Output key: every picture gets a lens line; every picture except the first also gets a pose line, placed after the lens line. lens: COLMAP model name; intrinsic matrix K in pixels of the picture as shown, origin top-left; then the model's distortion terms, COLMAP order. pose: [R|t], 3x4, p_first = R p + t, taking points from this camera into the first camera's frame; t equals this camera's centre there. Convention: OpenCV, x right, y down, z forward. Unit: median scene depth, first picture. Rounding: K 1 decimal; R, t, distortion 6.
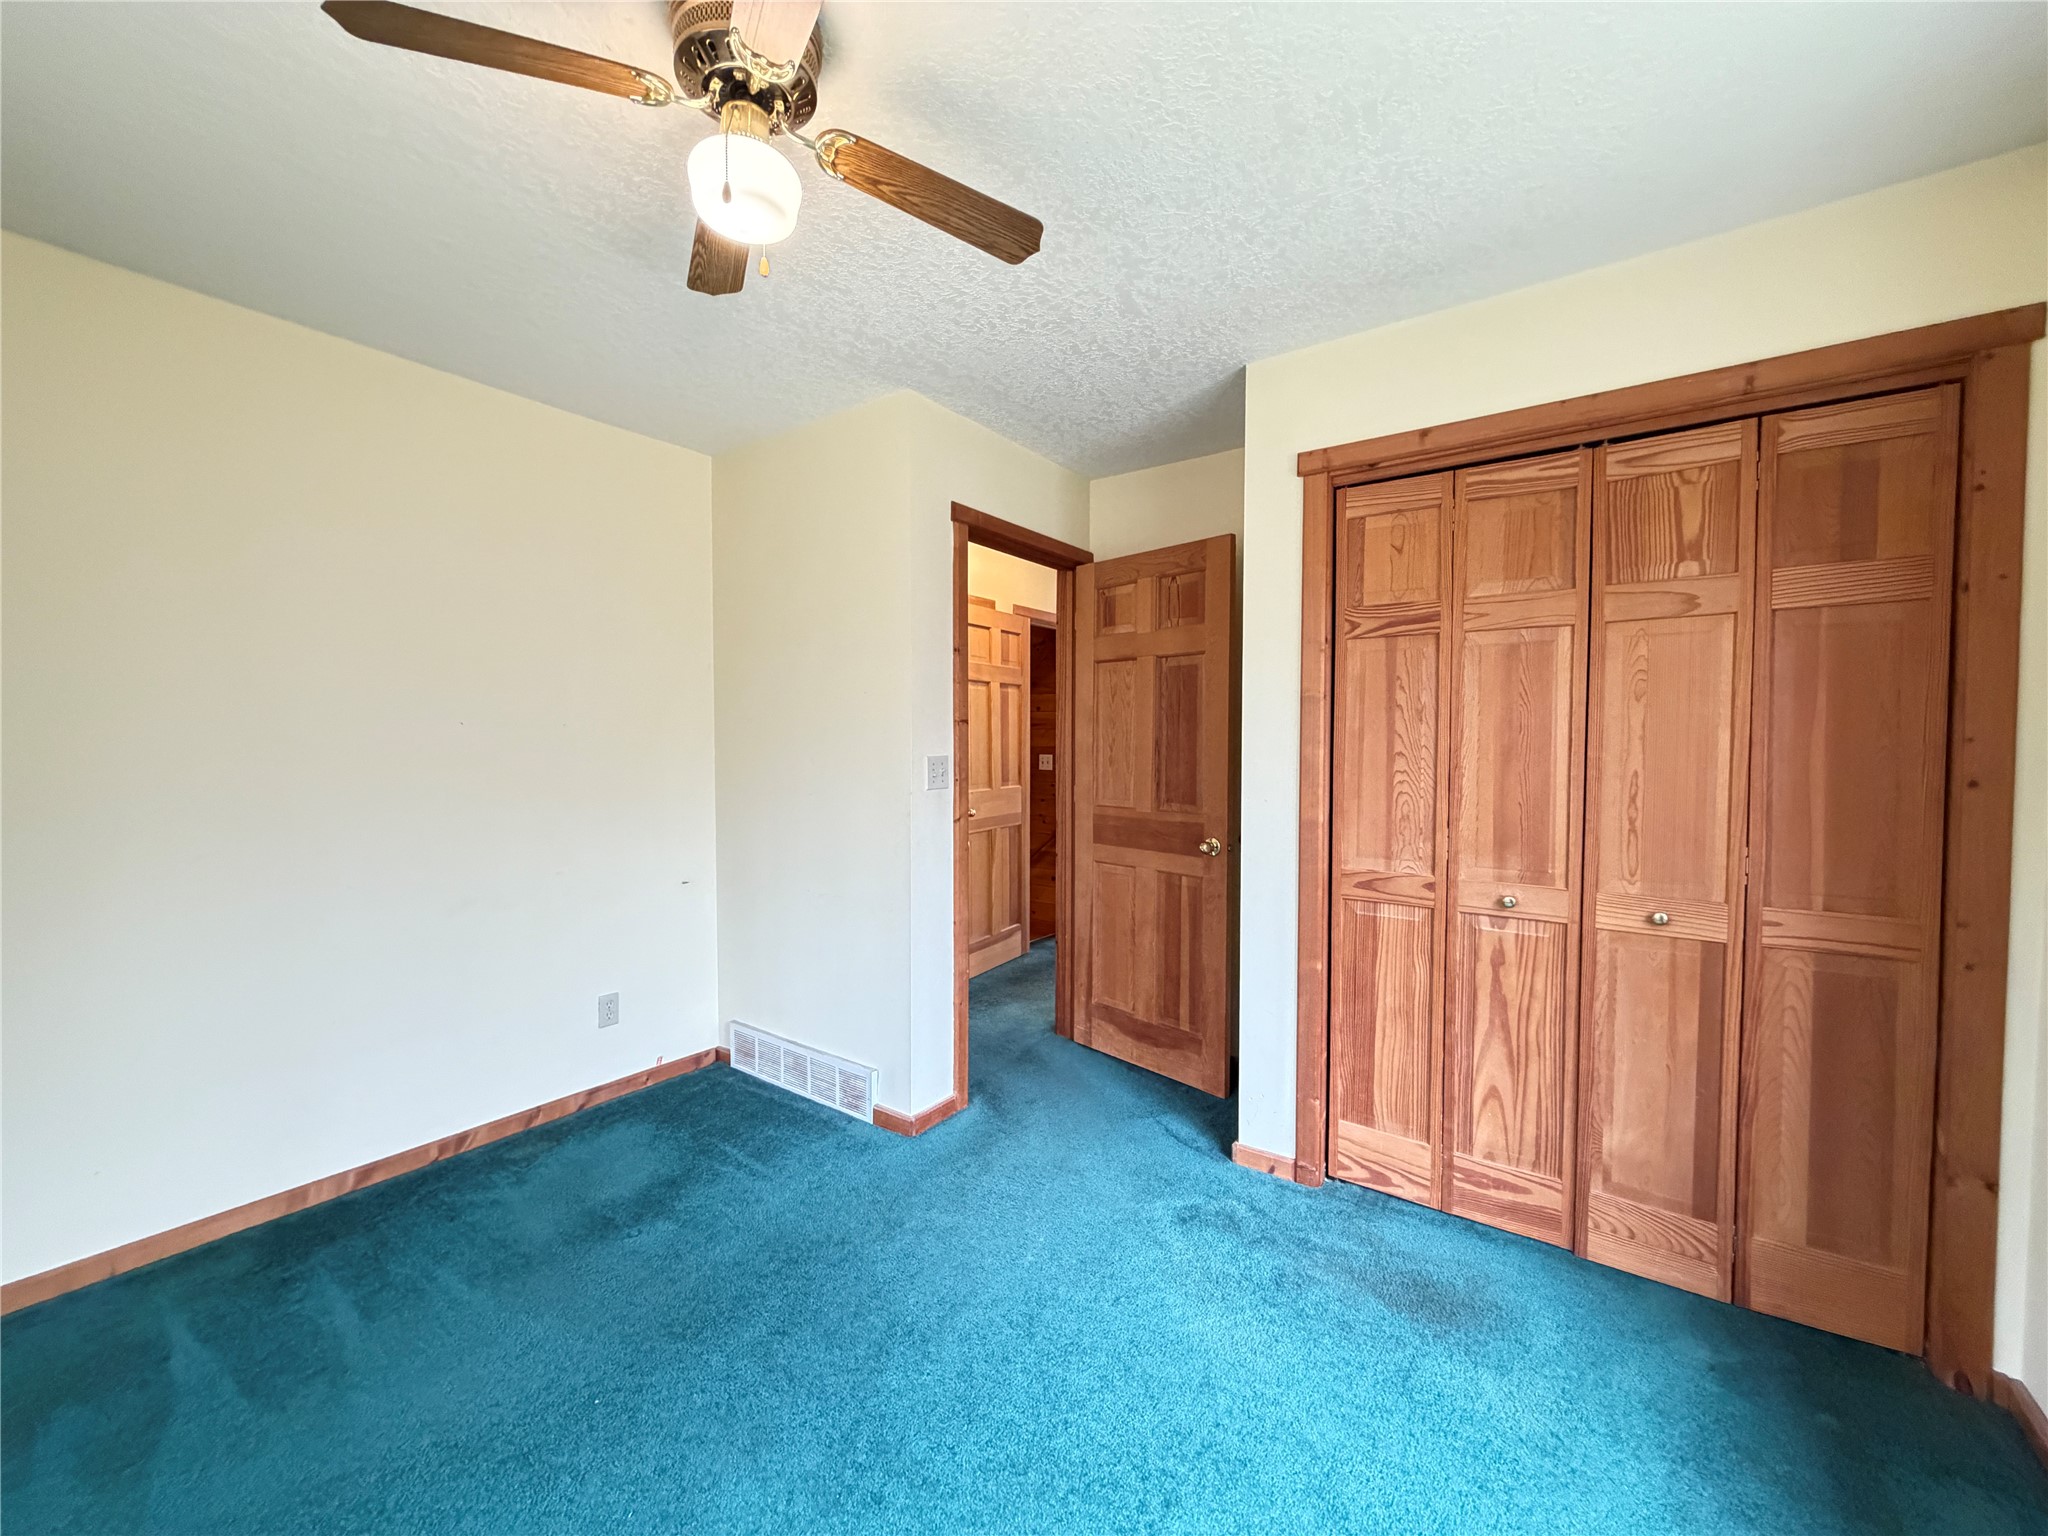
lens RADIAL K [[814.4, 0, 1003.9], [0, 814.4, 763.2], [0, 0, 1]] dist [0.000257, -0.000200]
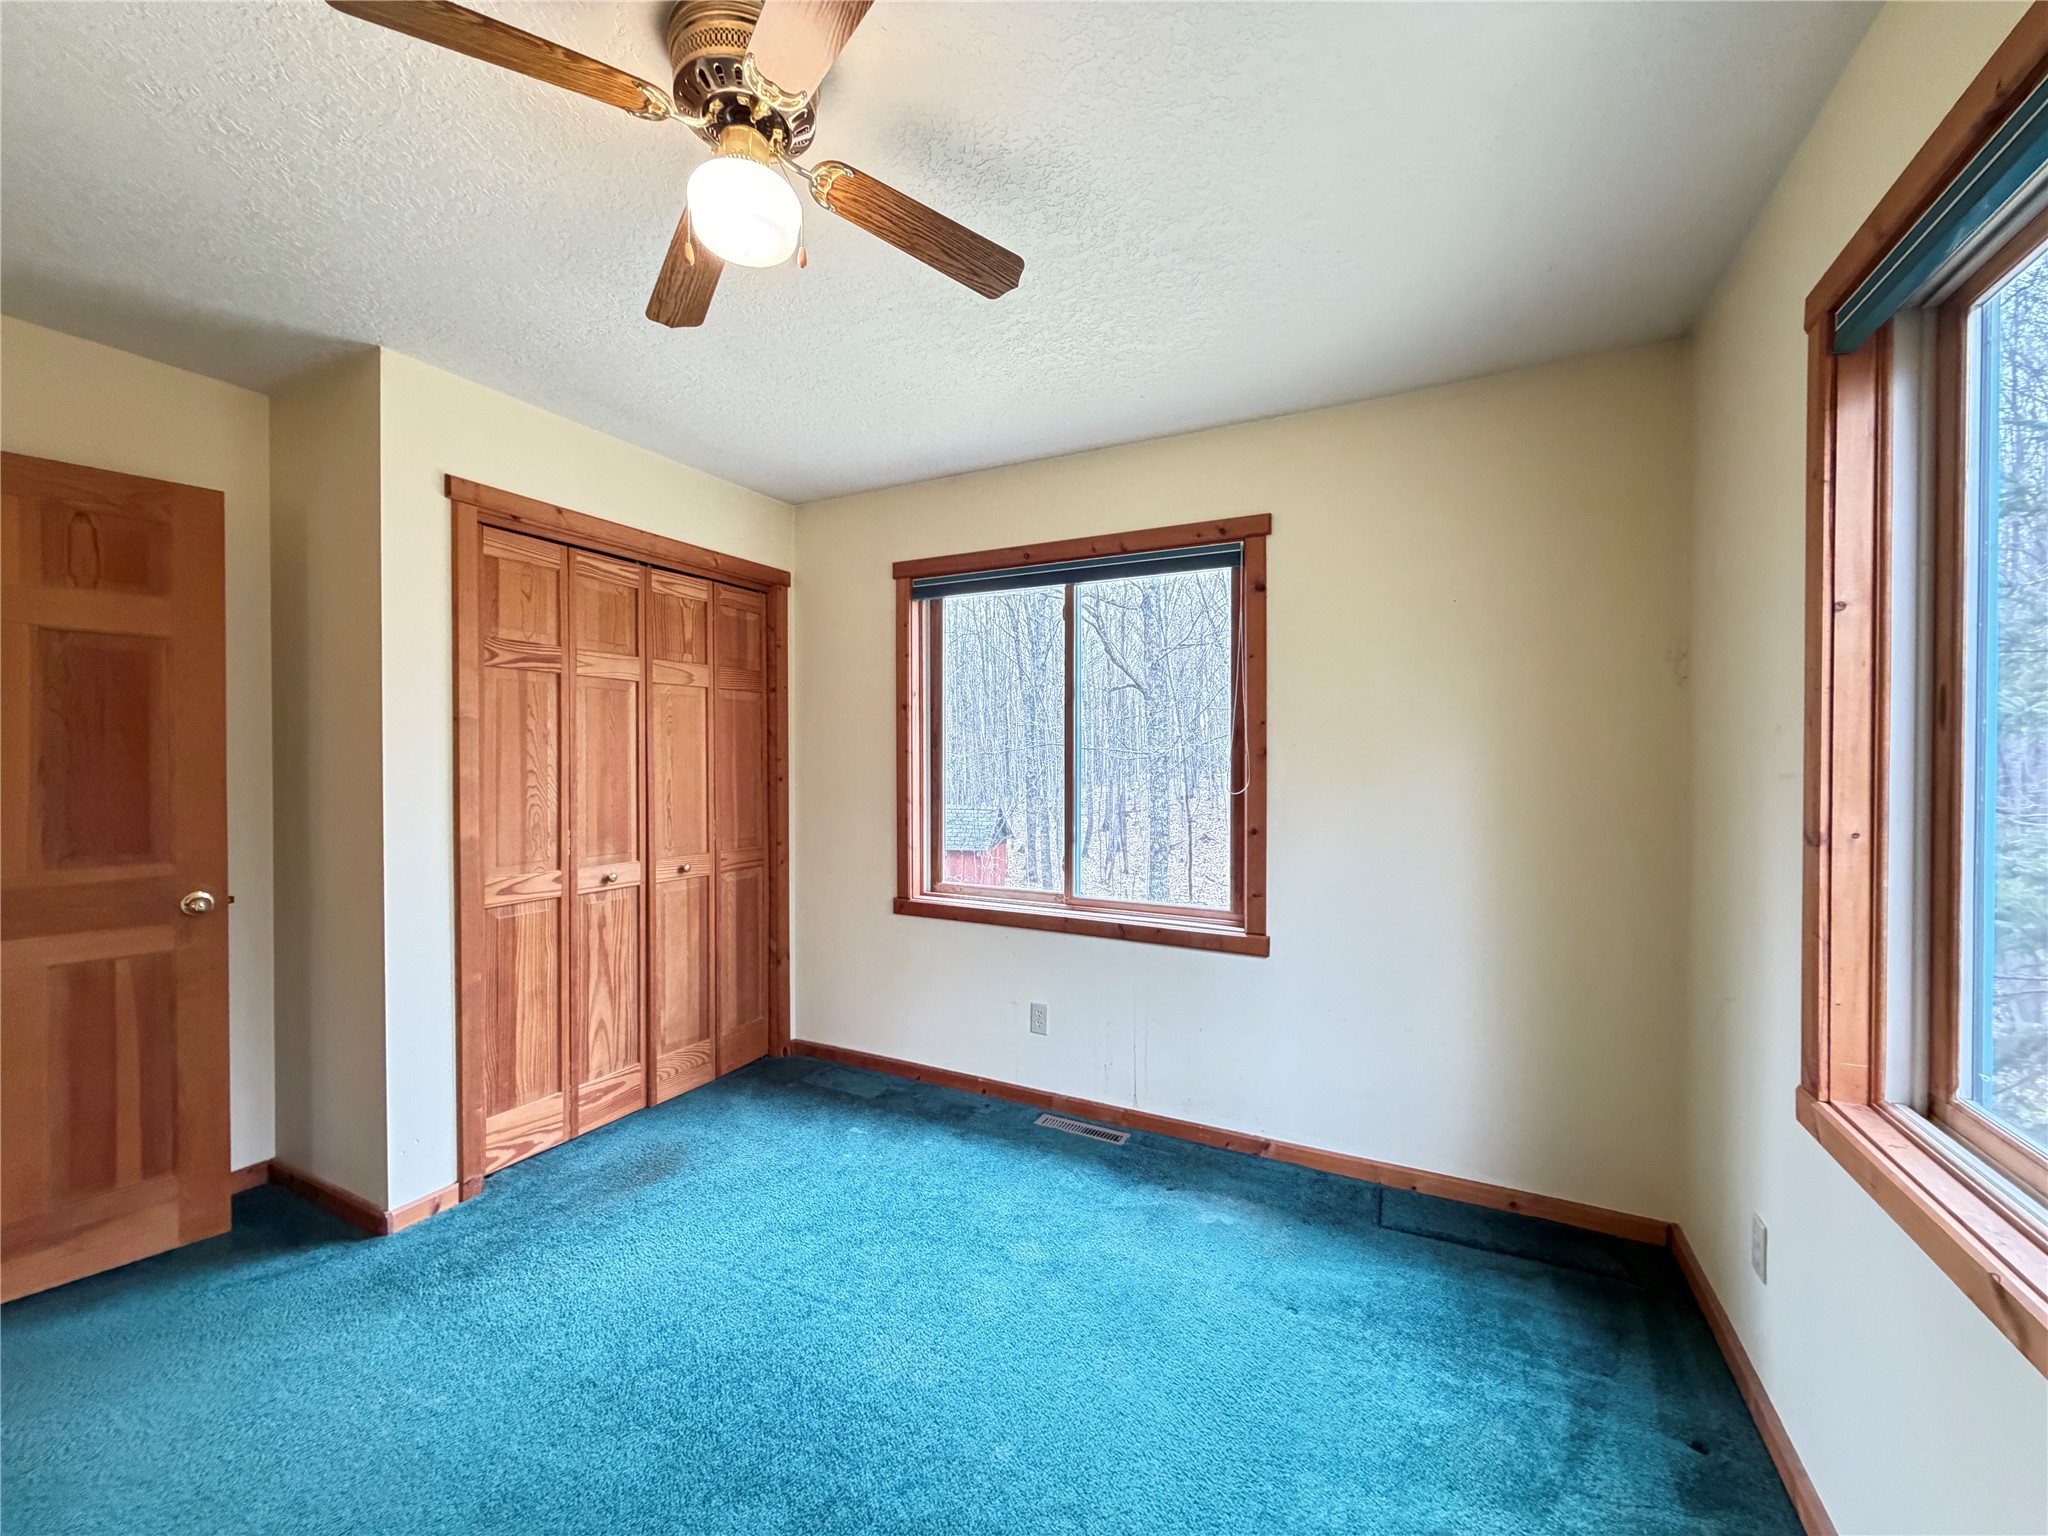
lens RADIAL K [[814.4, 0, 1033.2], [0, 814.4, 761.4], [0, 0, 1]] dist [0.000257, -0.000200]
pose [[-0.167295, -0.004580, 0.985896, -0.826468], [0.027746, 0.999571, 0.009352, -0.018052], [-0.985516, 0.028919, -0.167096, 0.514504]]
